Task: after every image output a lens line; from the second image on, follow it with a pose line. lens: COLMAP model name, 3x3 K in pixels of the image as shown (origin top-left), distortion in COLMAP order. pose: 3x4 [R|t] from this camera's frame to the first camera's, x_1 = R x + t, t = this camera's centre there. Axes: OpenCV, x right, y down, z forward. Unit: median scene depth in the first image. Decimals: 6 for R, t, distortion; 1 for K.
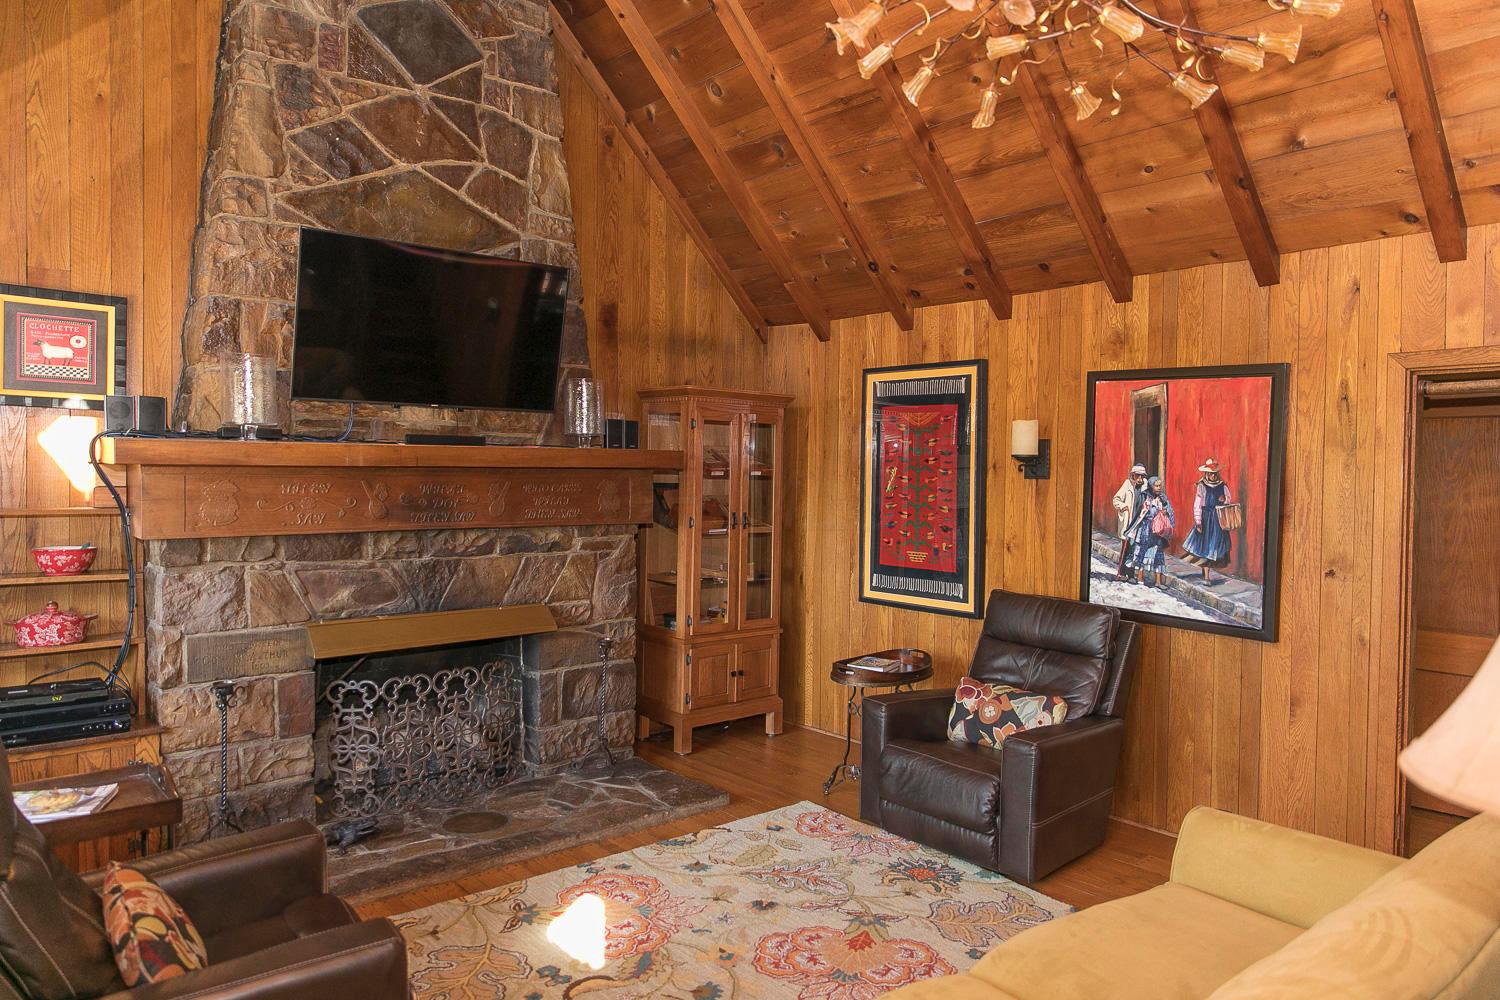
lens RADIAL K [[1009.7, 0, 752.2], [0, 1009.7, 496.0], [0, 0, 1]] dist [0.001974, 0.012015]
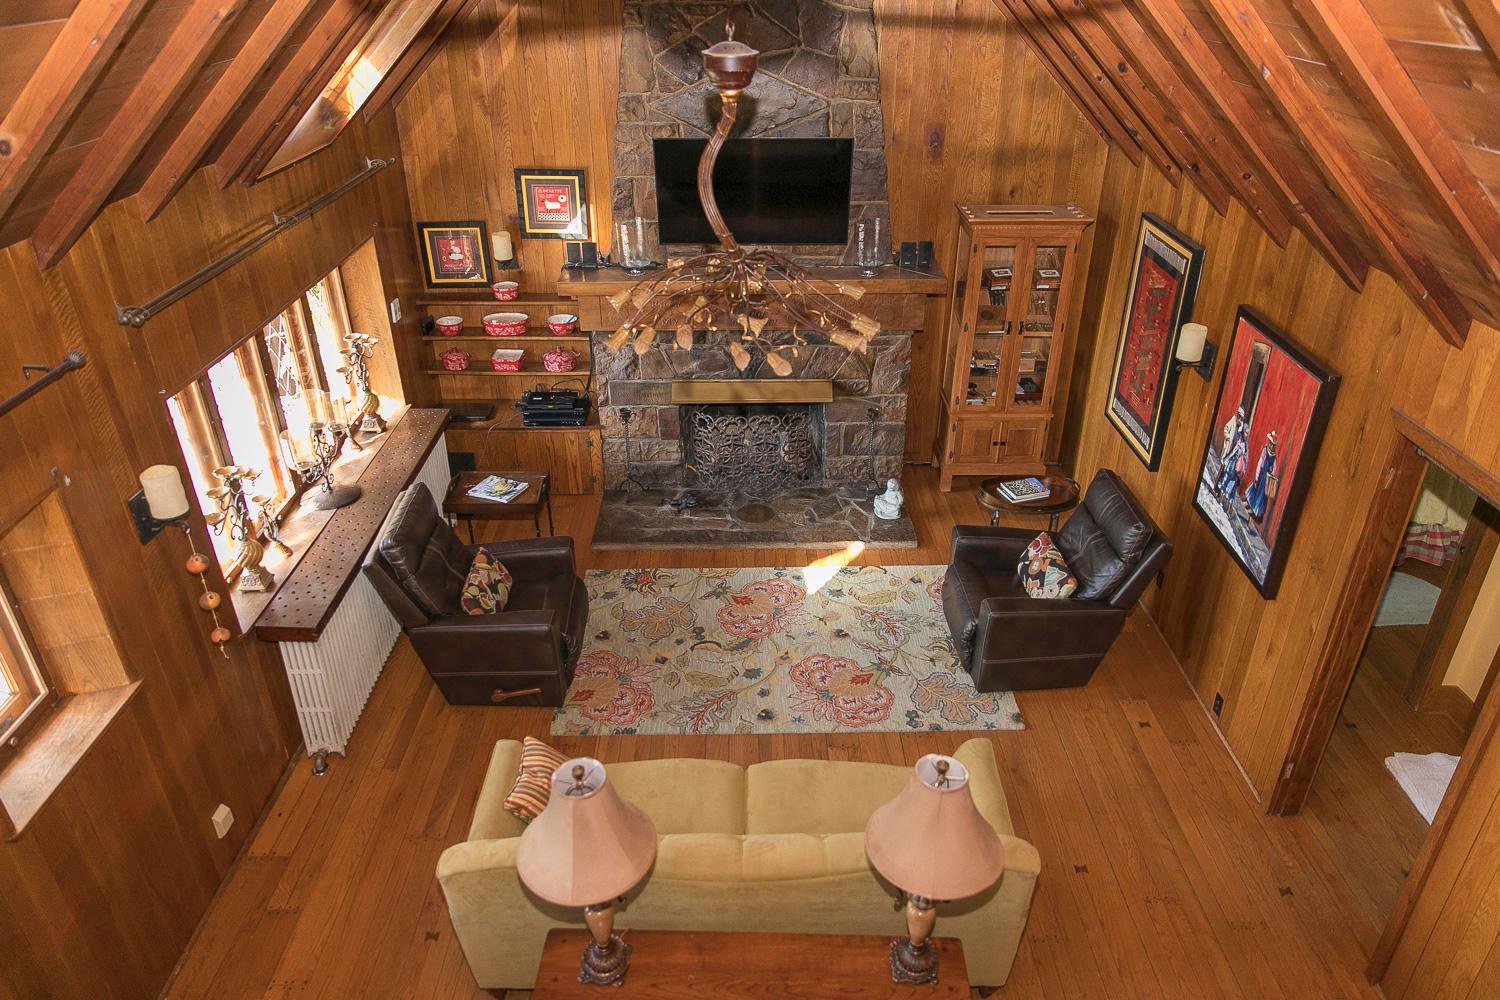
lens RADIAL K [[1009.7, 0, 755.9], [0, 1009.7, 501.0], [0, 0, 1]] dist [0.001974, 0.012015]
pose [[0.764074, 0.305078, -0.568435, 0.640026], [-0.008580, 0.885846, 0.463899, -0.447539], [0.645071, -0.349576, 0.679470, -0.110451]]
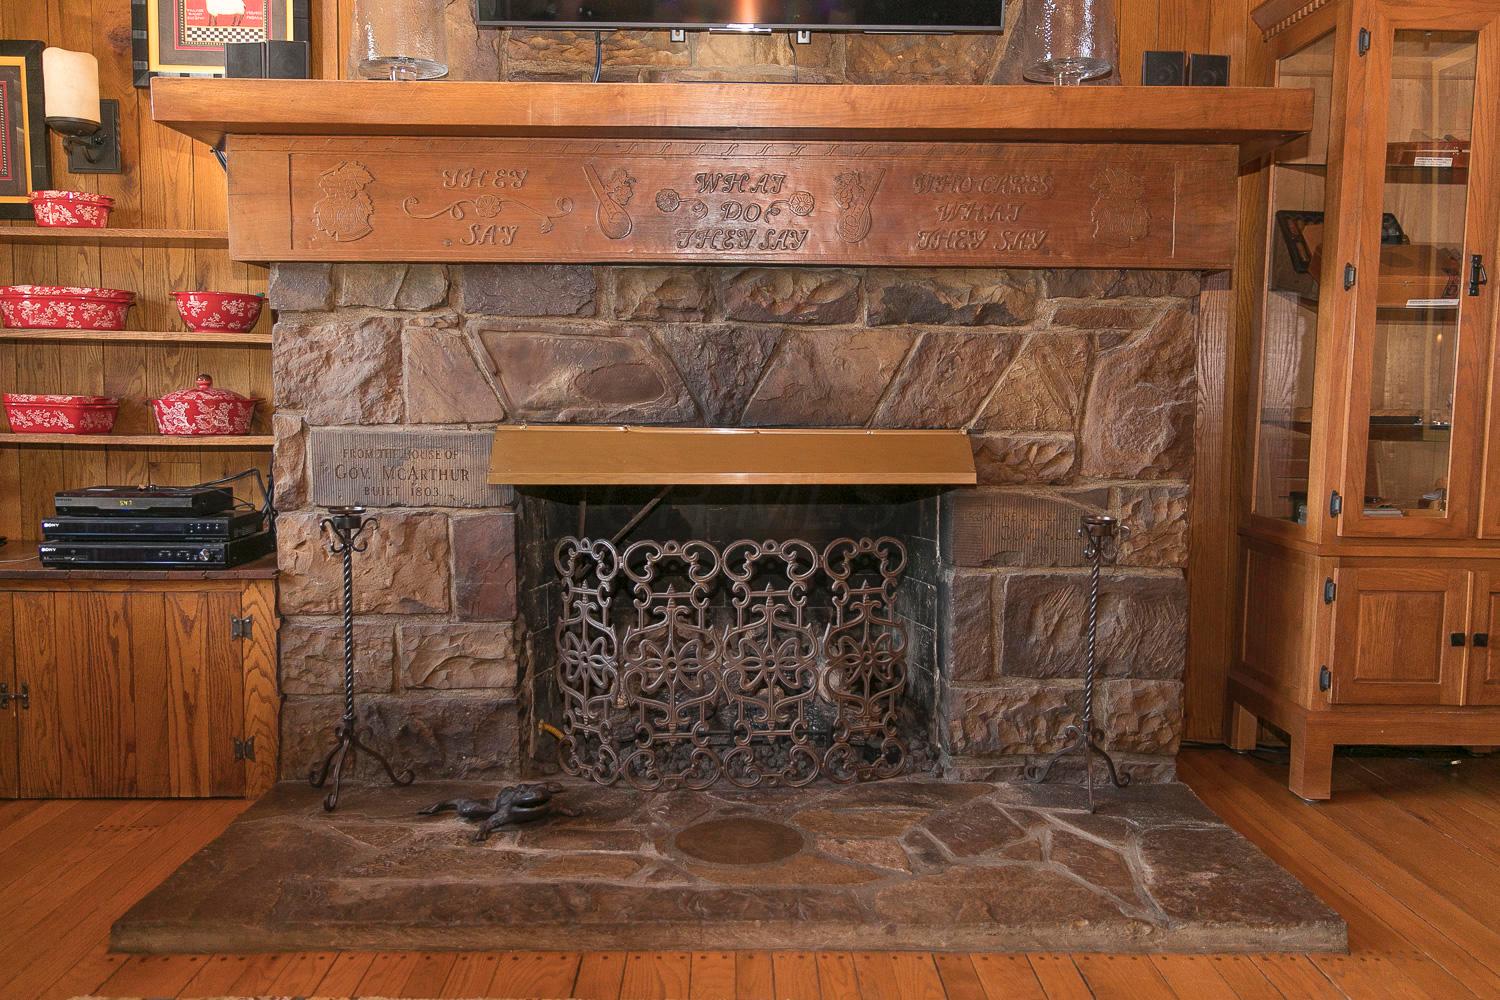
lens RADIAL K [[1170.2, 0, 750.3], [0, 1170.2, 498.2], [0, 0, 1]] dist [0.012469, -0.009725]
pose [[0.767718, 0.048449, -0.638954, 0.085103], [-0.016960, 0.998325, 0.055321, 0.121157], [0.640564, -0.031634, 0.767253, 0.553856]]
